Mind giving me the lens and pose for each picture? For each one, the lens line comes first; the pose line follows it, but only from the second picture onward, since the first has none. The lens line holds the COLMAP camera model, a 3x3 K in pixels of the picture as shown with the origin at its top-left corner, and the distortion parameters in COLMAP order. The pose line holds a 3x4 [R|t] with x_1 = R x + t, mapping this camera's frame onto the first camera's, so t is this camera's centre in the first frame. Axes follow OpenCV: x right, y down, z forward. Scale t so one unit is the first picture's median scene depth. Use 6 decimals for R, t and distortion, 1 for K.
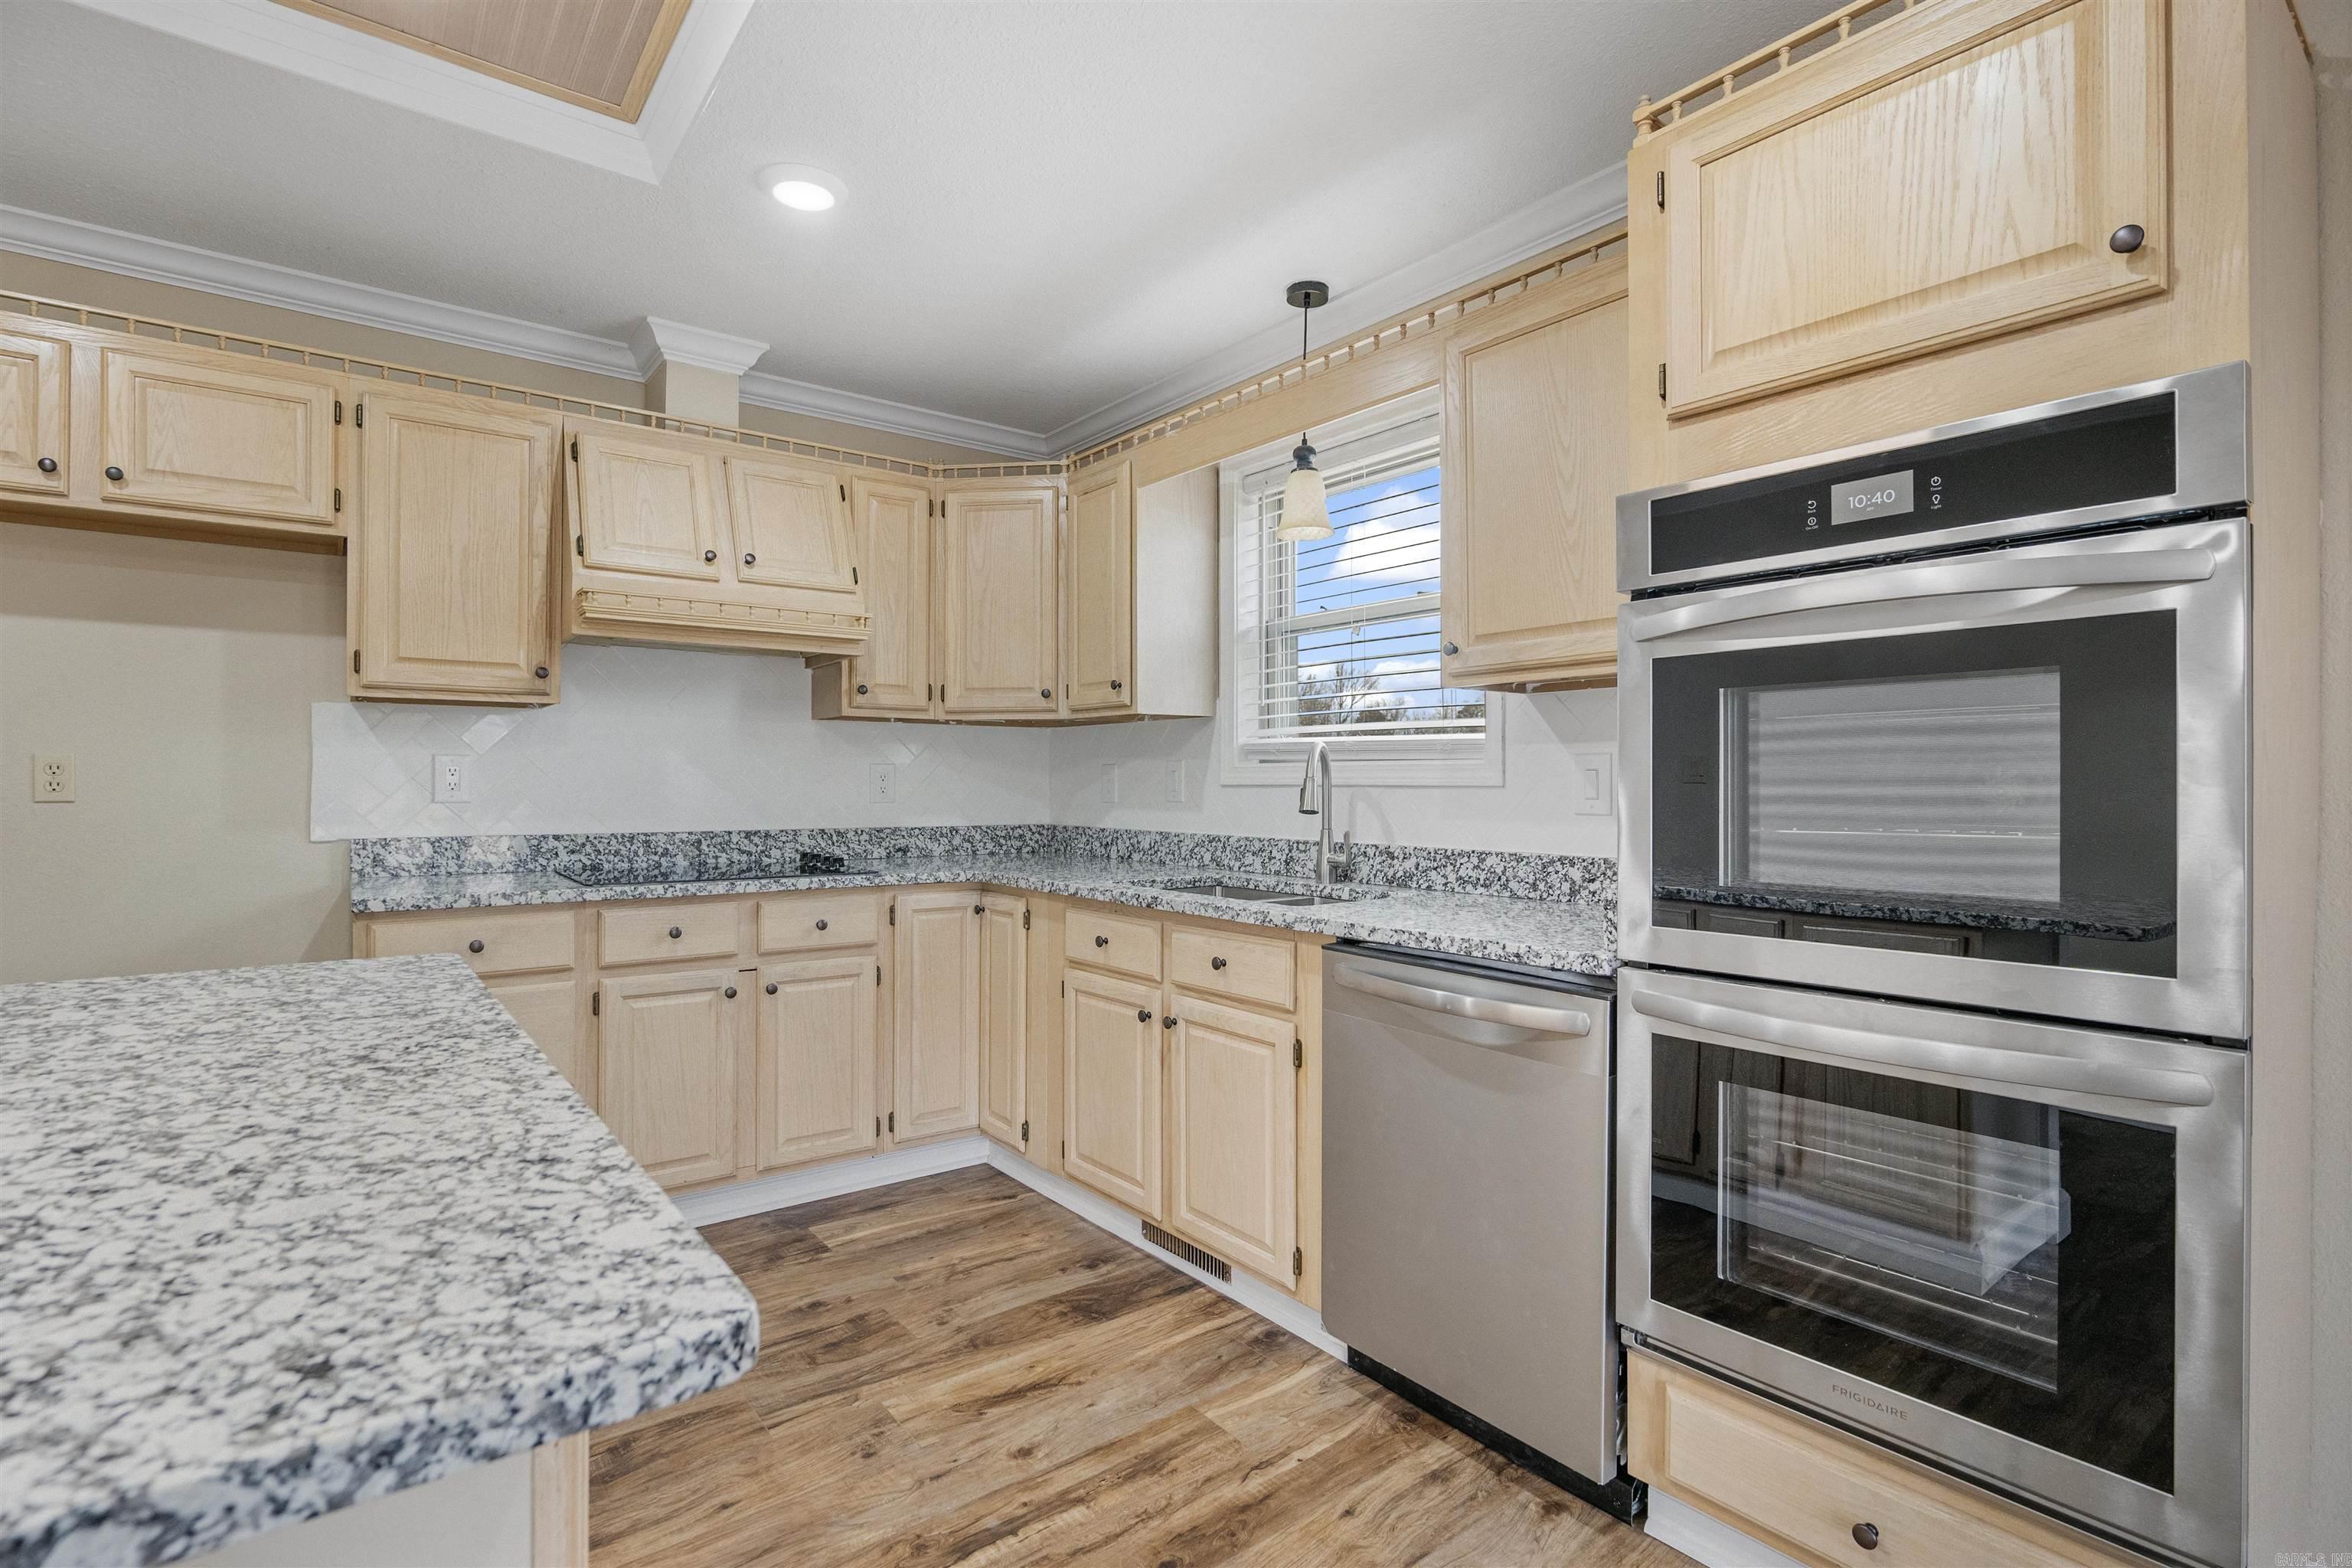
lens RADIAL K [[1102.6, 0, 1172.2], [0, 1102.6, 783.4], [0, 0, 1]] dist [-0.023233, 0.006448]
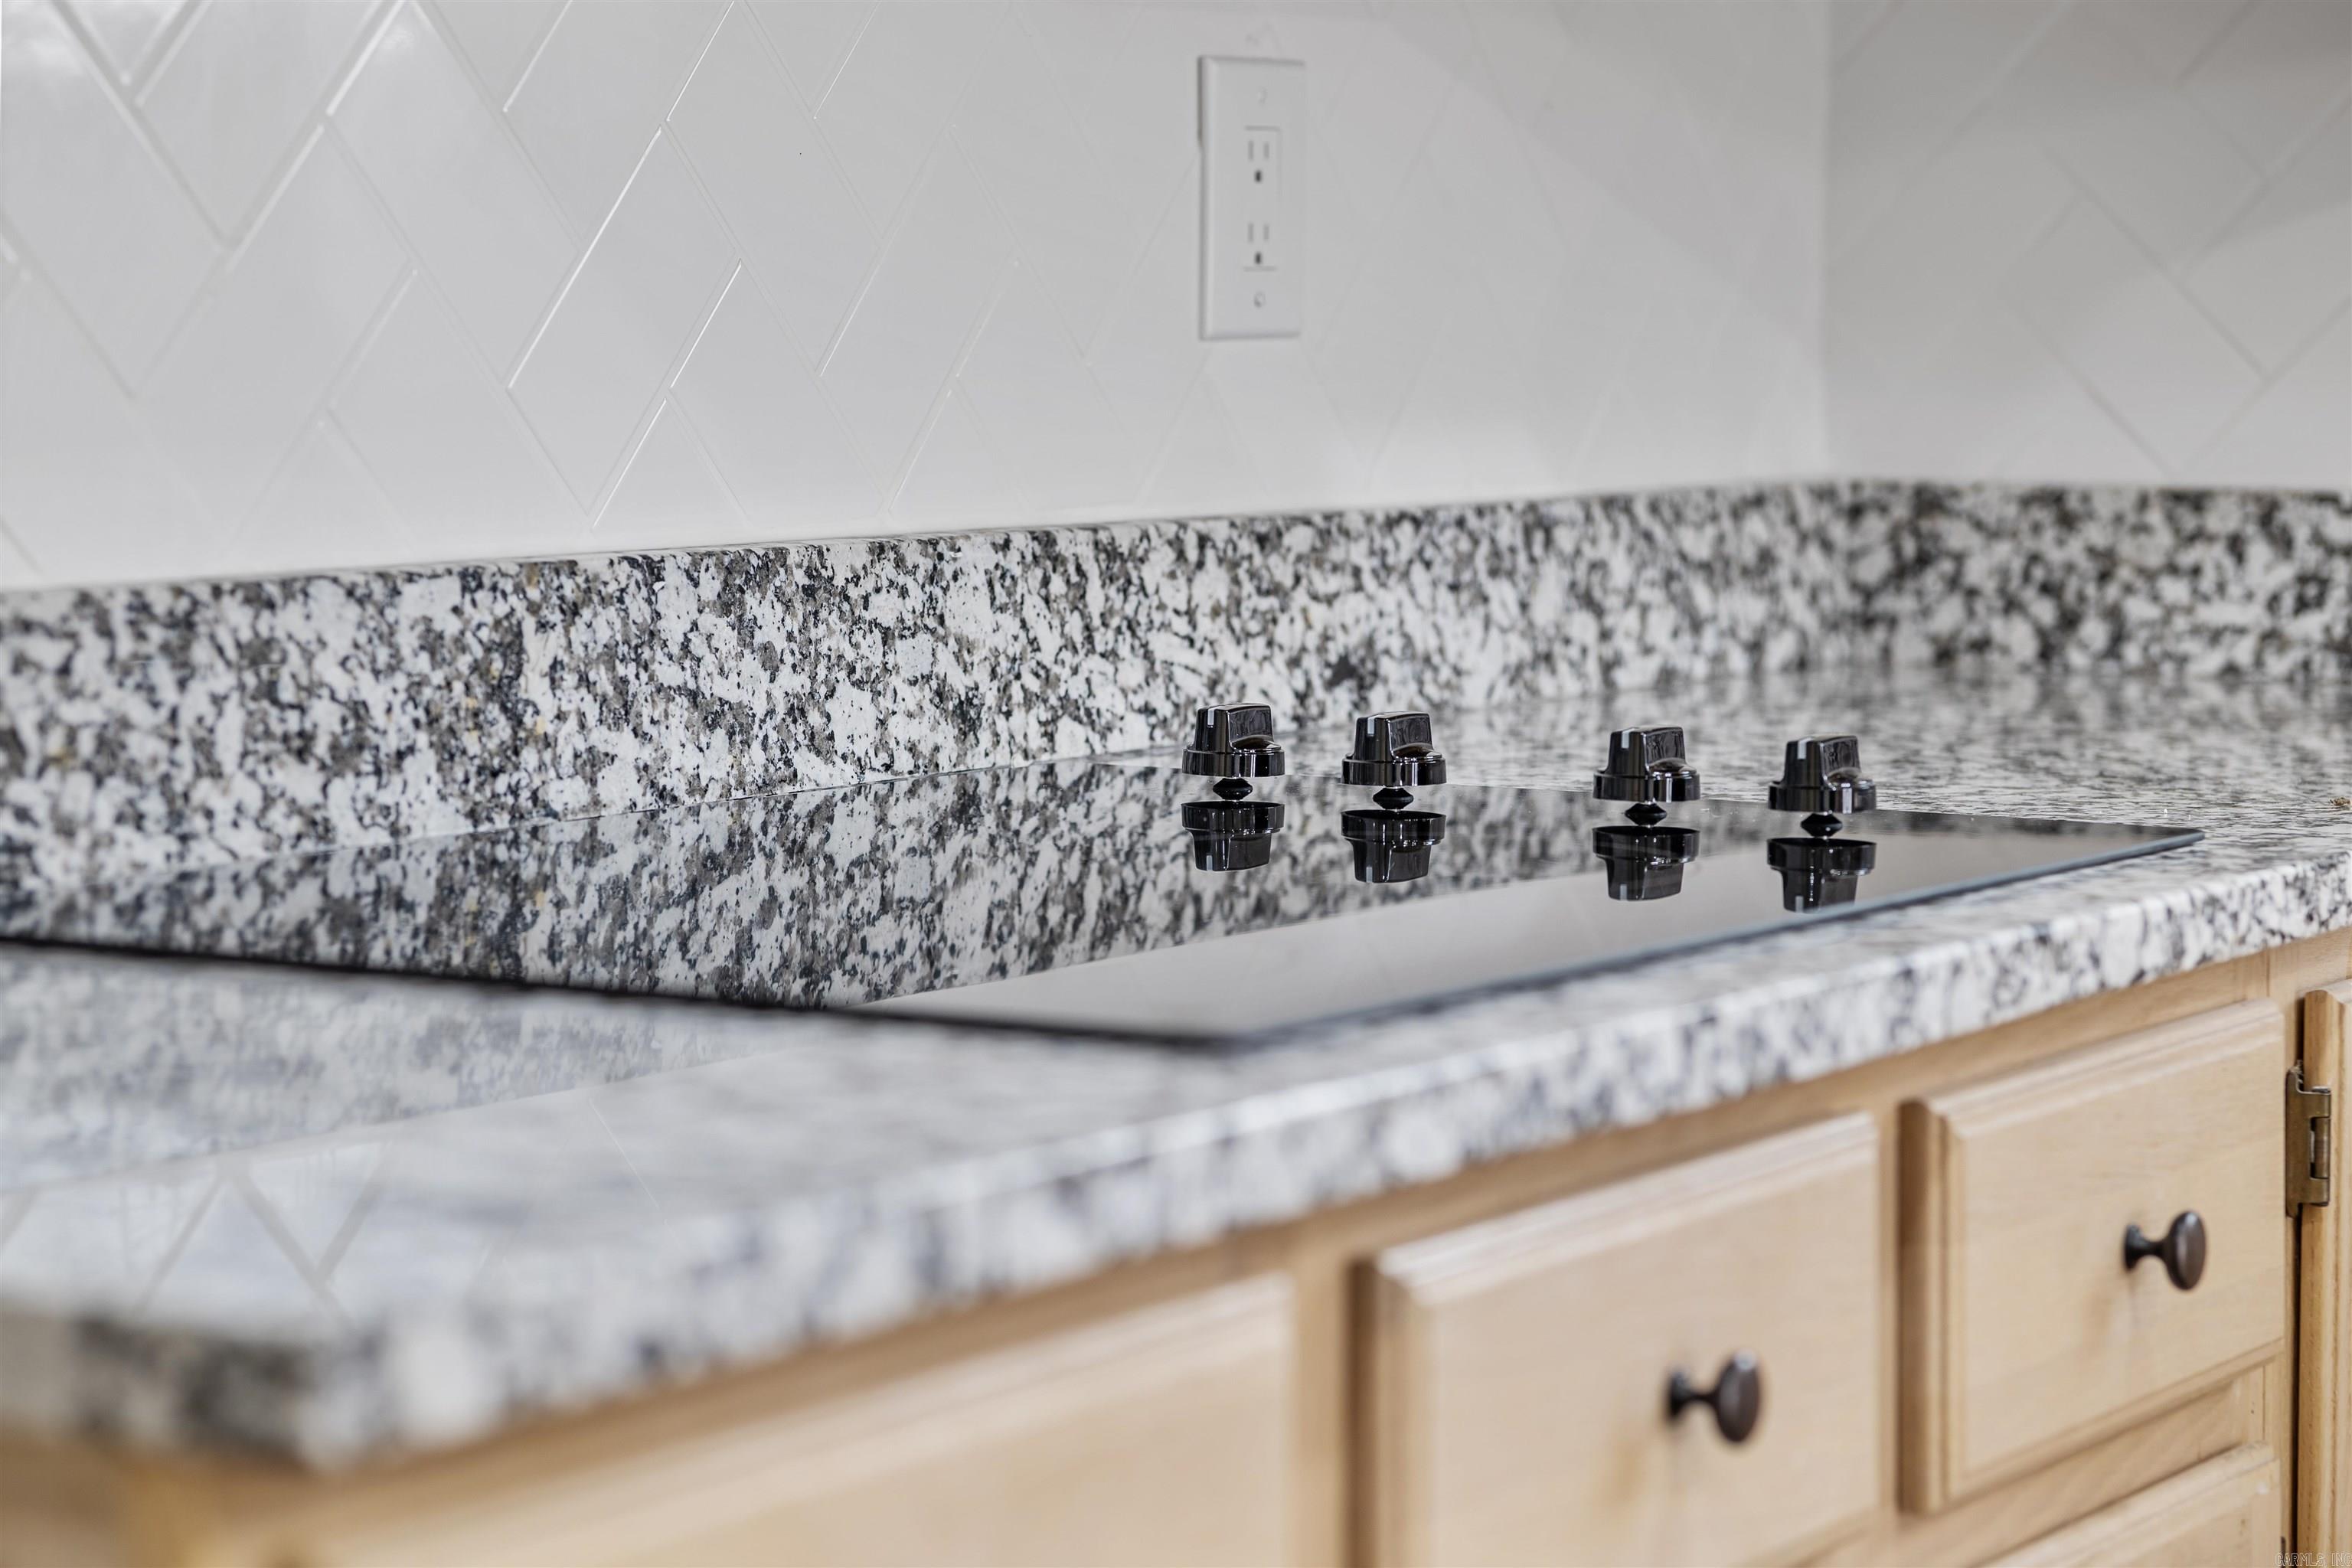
lens RADIAL K [[5688.9, 0, 1176.6], [0, 5688.9, 783.3], [0, 0, 1]] dist [-0.052703, 0.000000]
pose [[0.931031, -0.032577, 0.363483, -0.779872], [0.000567, 0.996136, 0.087826, 0.015233], [-0.364939, -0.081563, 0.927452, 0.476082]]
